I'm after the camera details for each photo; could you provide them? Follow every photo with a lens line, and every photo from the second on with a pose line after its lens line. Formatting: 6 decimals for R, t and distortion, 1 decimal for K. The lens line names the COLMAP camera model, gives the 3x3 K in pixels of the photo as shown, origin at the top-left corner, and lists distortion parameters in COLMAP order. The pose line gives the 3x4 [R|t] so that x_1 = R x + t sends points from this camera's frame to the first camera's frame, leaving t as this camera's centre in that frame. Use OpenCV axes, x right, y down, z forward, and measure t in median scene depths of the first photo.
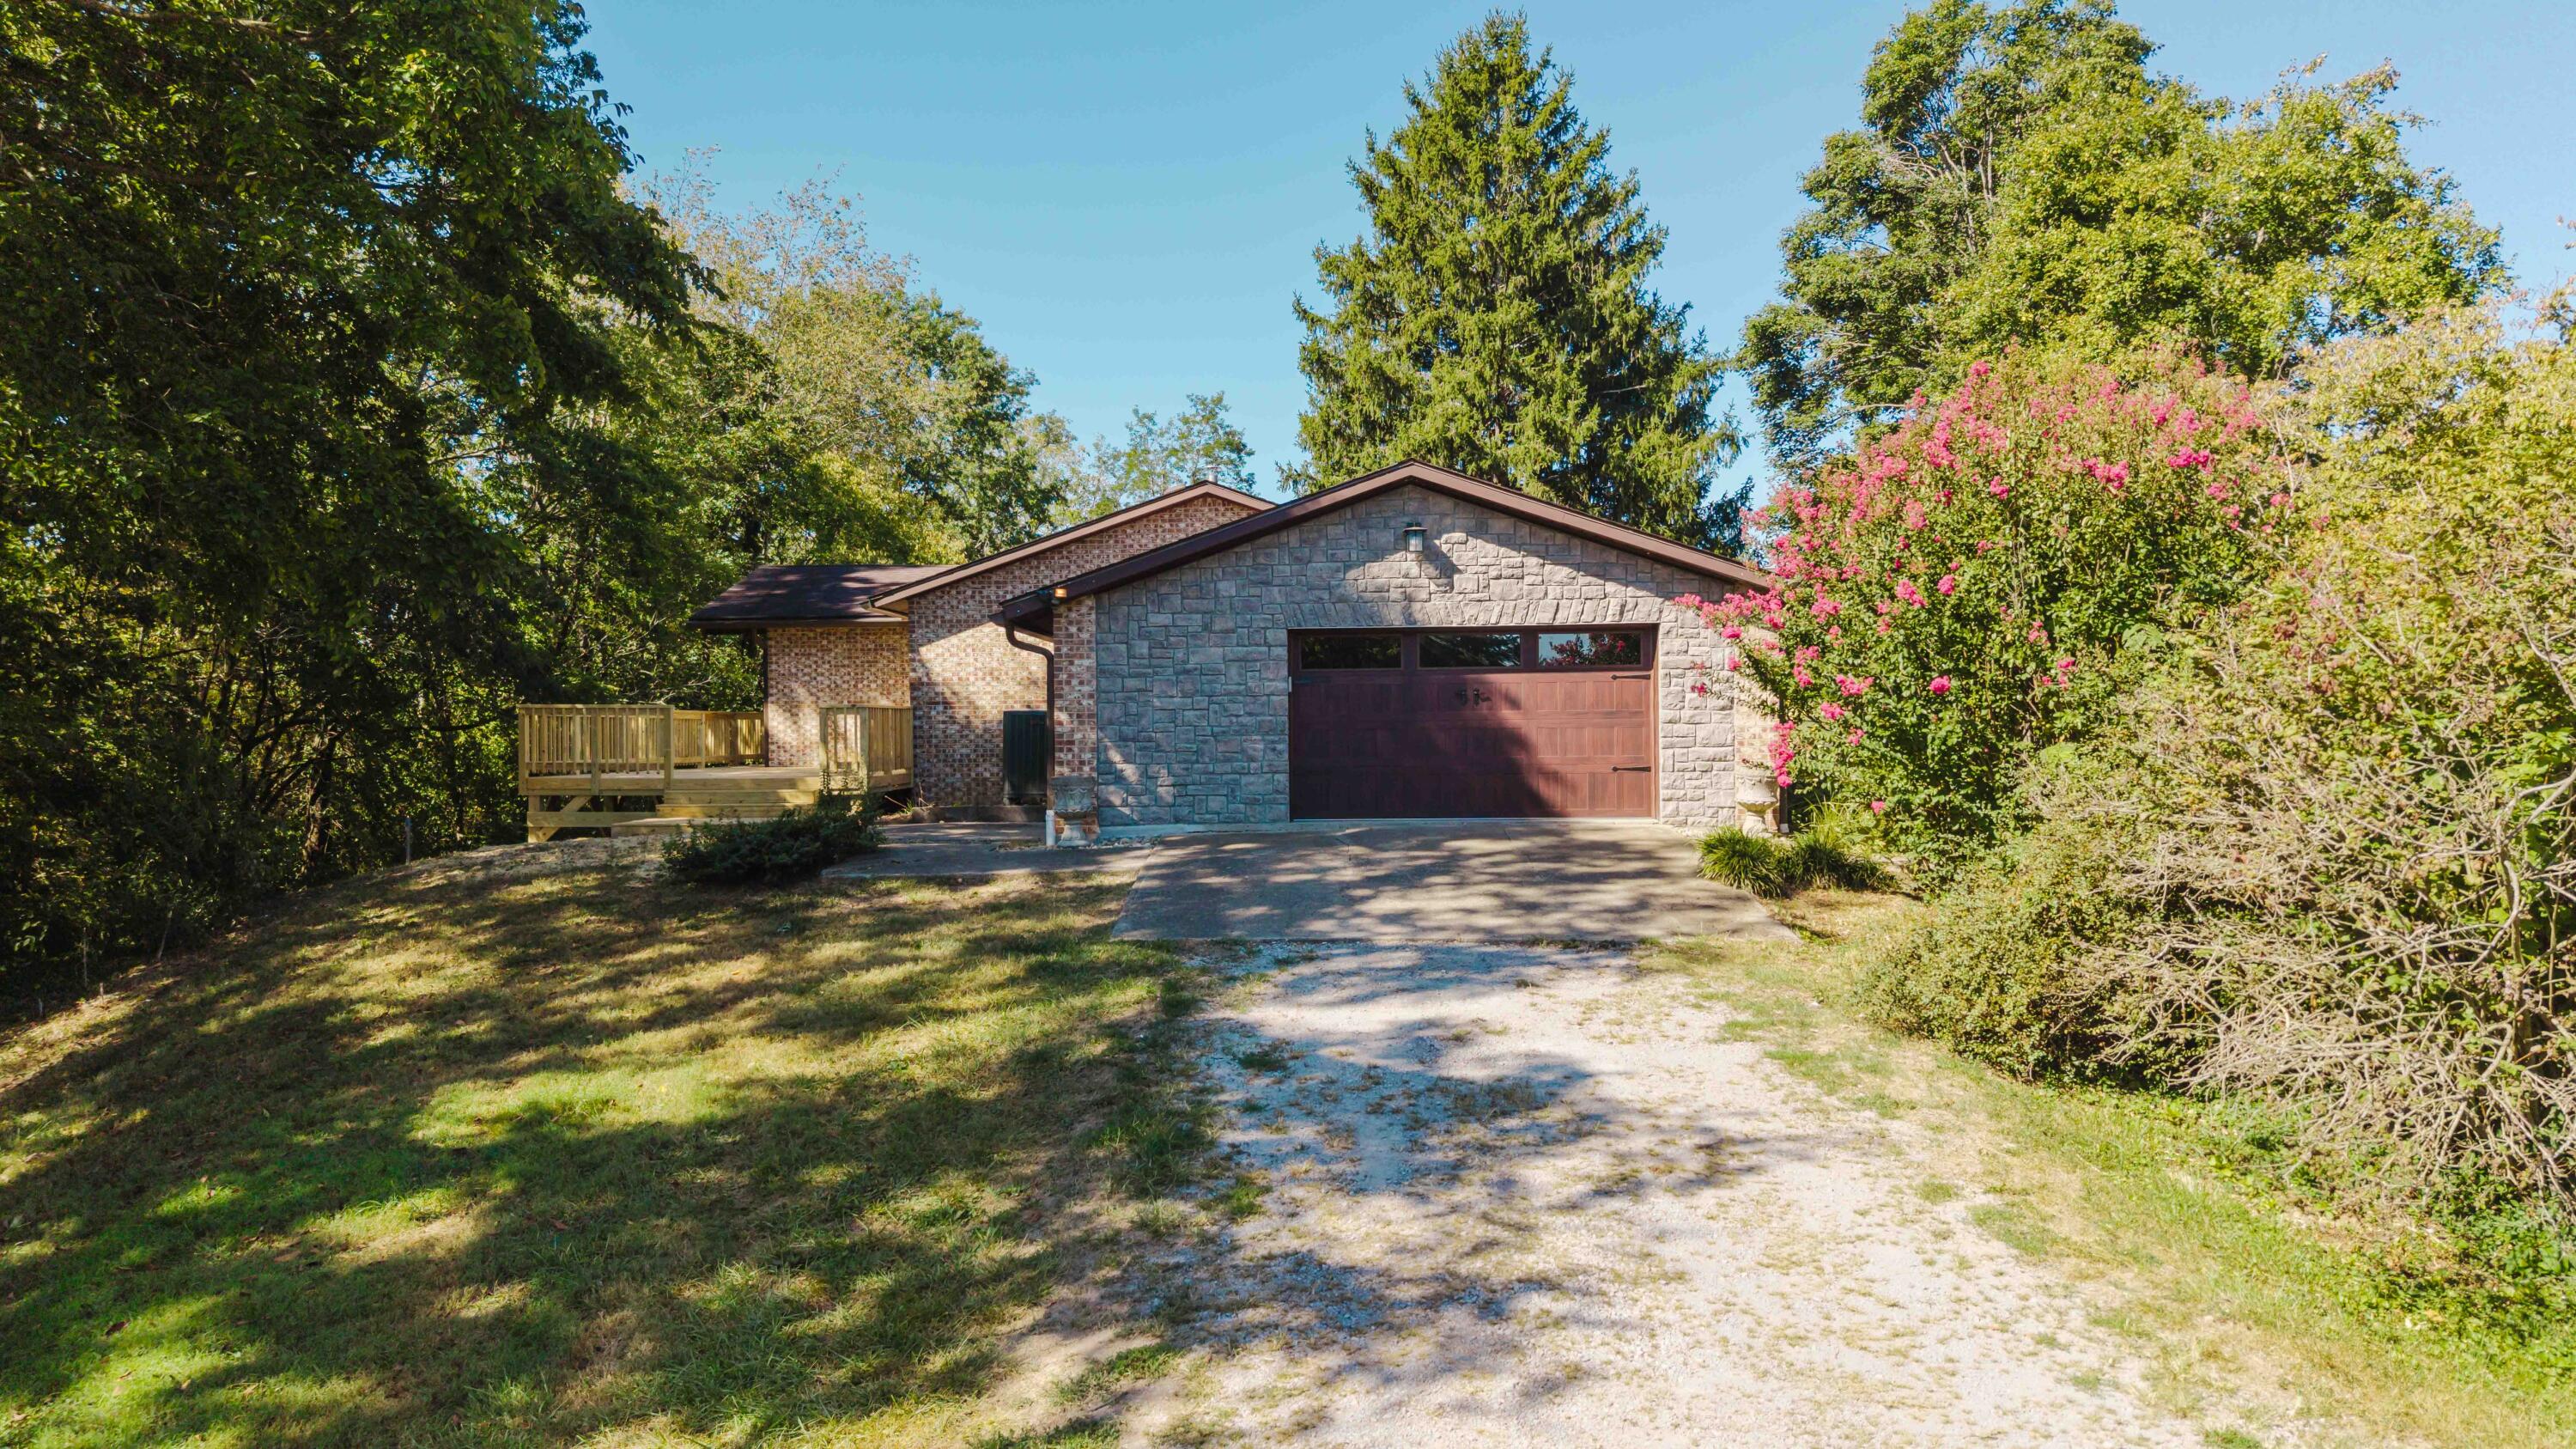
lens RADIAL K [[1746.7, 0, 1293.6], [0, 1746.7, 742.0], [0, 0, 1]] dist [0.014169, -0.013750]
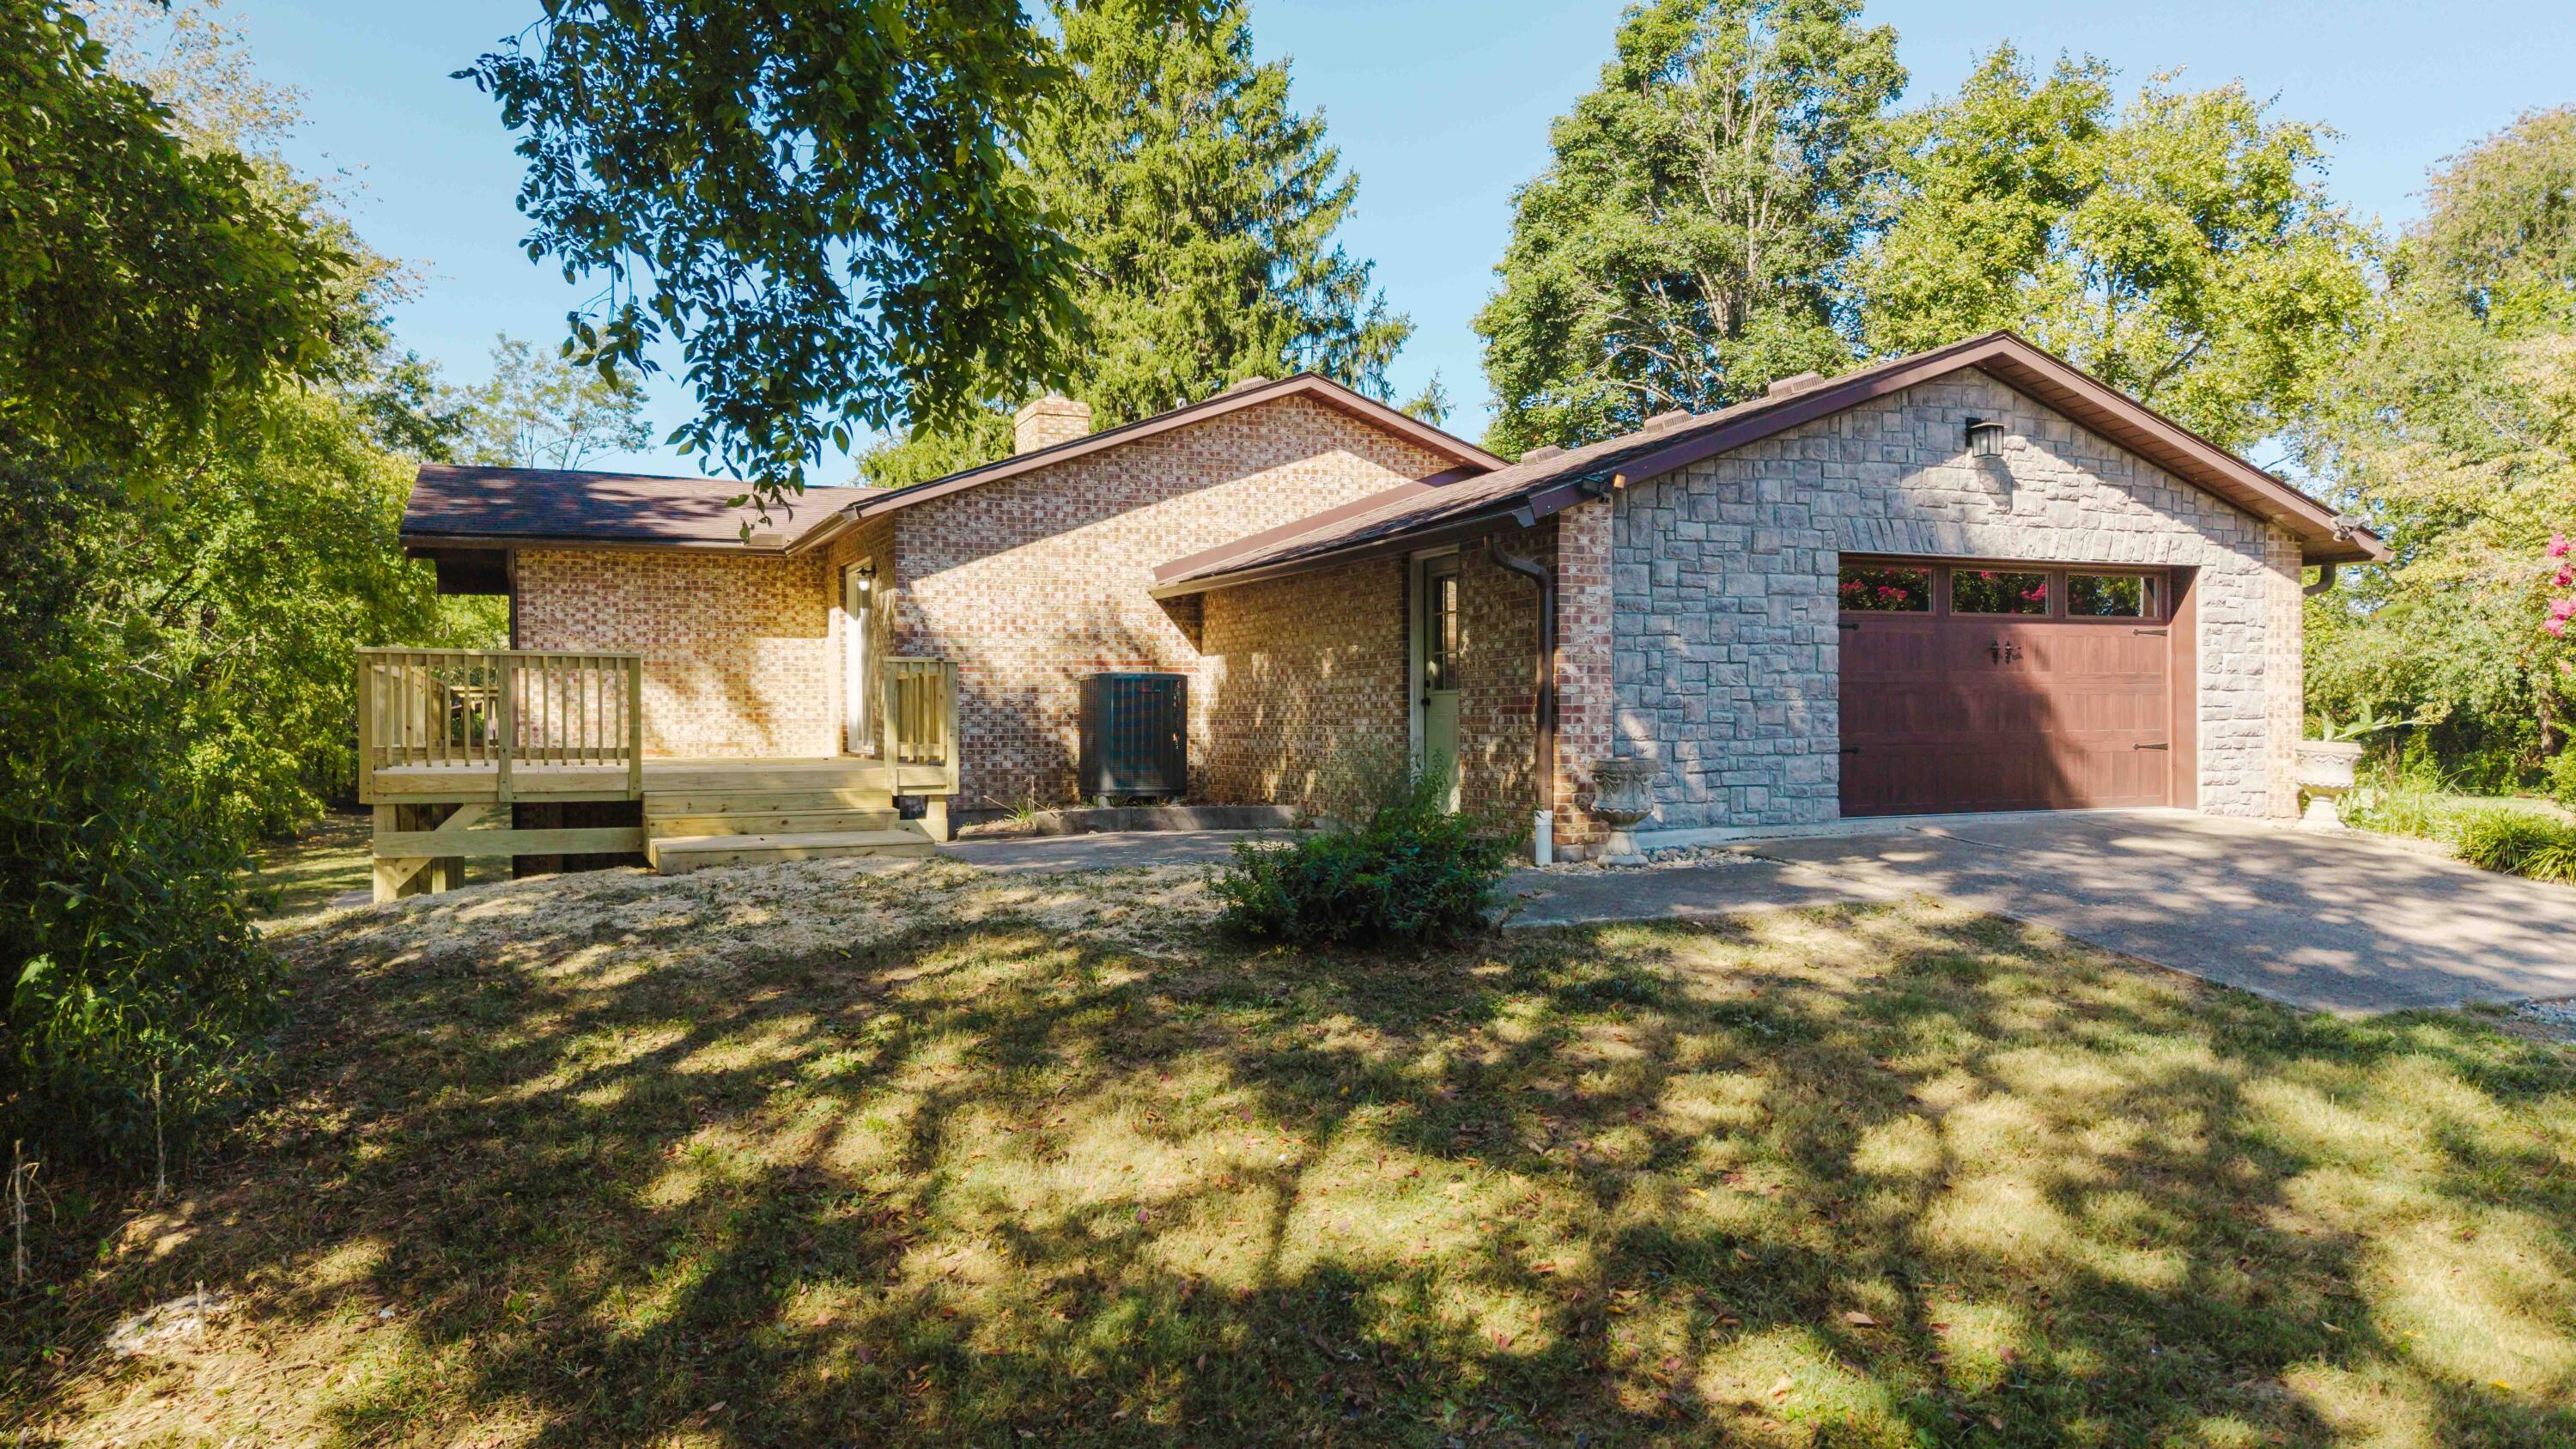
lens RADIAL K [[1746.7, 0, 1284.8], [0, 1746.7, 713.0], [0, 0, 1]] dist [0.014169, -0.013750]
pose [[0.901985, 0.005755, 0.431728, -0.516855], [0.001772, 0.999853, -0.017031, 0.013000], [-0.431763, 0.016127, 0.901843, 0.448986]]
